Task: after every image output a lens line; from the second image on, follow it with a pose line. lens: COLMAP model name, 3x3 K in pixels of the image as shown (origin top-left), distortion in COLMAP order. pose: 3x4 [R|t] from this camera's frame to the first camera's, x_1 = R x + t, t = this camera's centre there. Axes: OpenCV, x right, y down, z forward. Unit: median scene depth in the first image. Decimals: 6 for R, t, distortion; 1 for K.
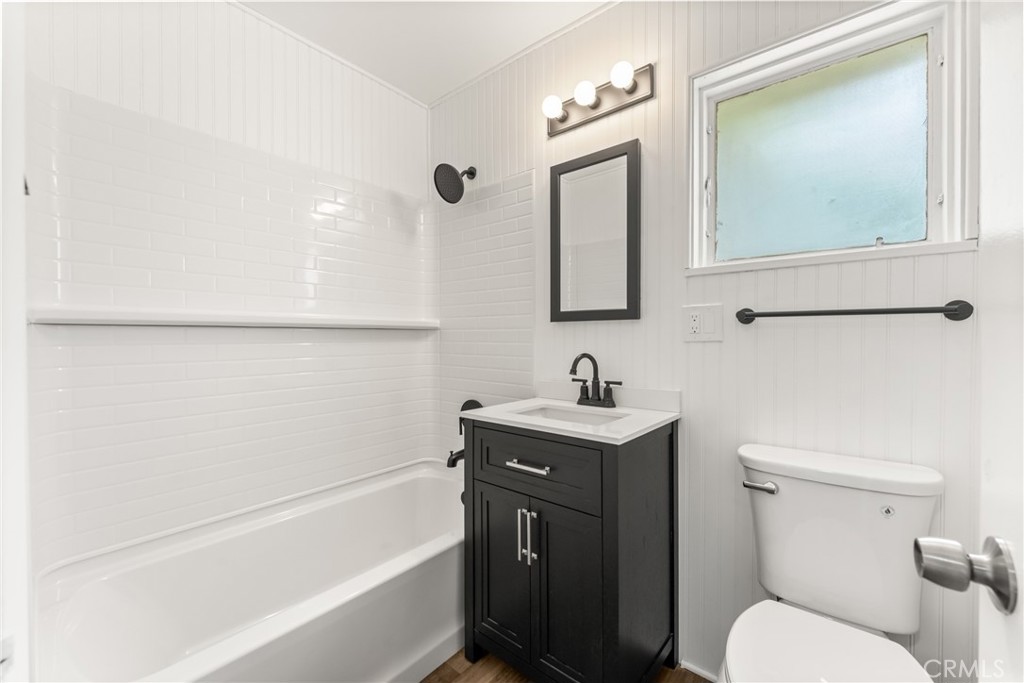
lens RADIAL K [[423.6, 0, 511.7], [0, 423.6, 332.8], [0, 0, 1]] dist [0.000125, -0.000828]
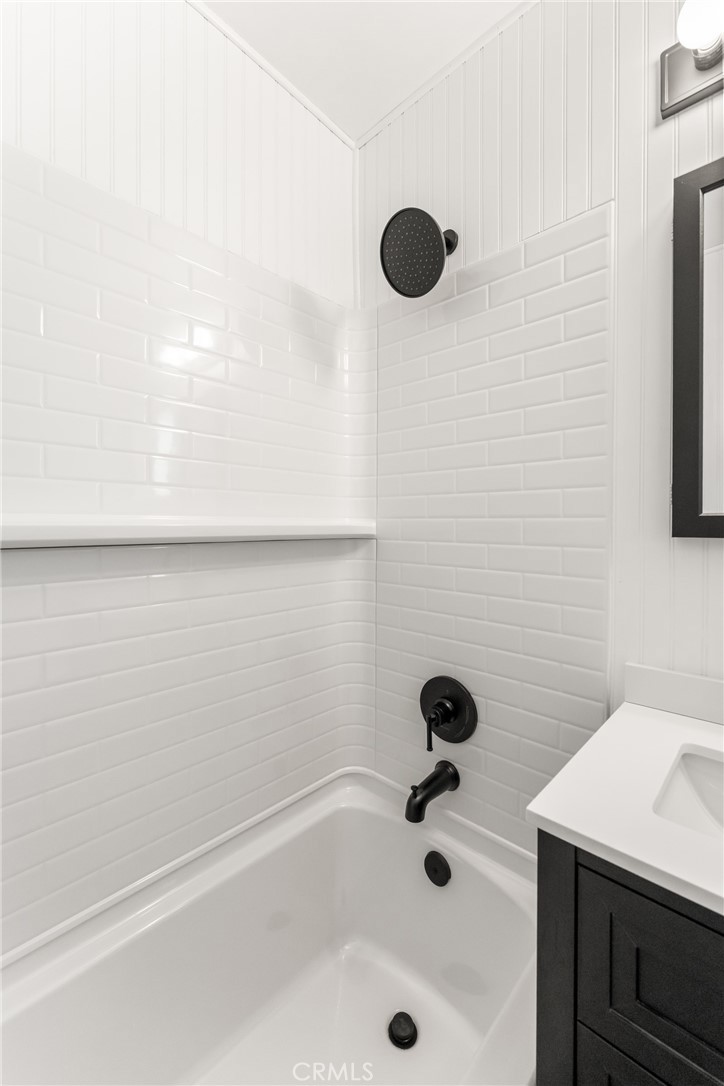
lens RADIAL K [[449.2, 0, 361.9], [0, 449.2, 522.4], [0, 0, 1]] dist [0.000125, -0.000828]
pose [[0.998191, 0.006637, -0.059750, -0.164304], [-0.006279, 0.999961, 0.006182, -0.035033], [0.059789, -0.005796, 0.998194, 0.436870]]
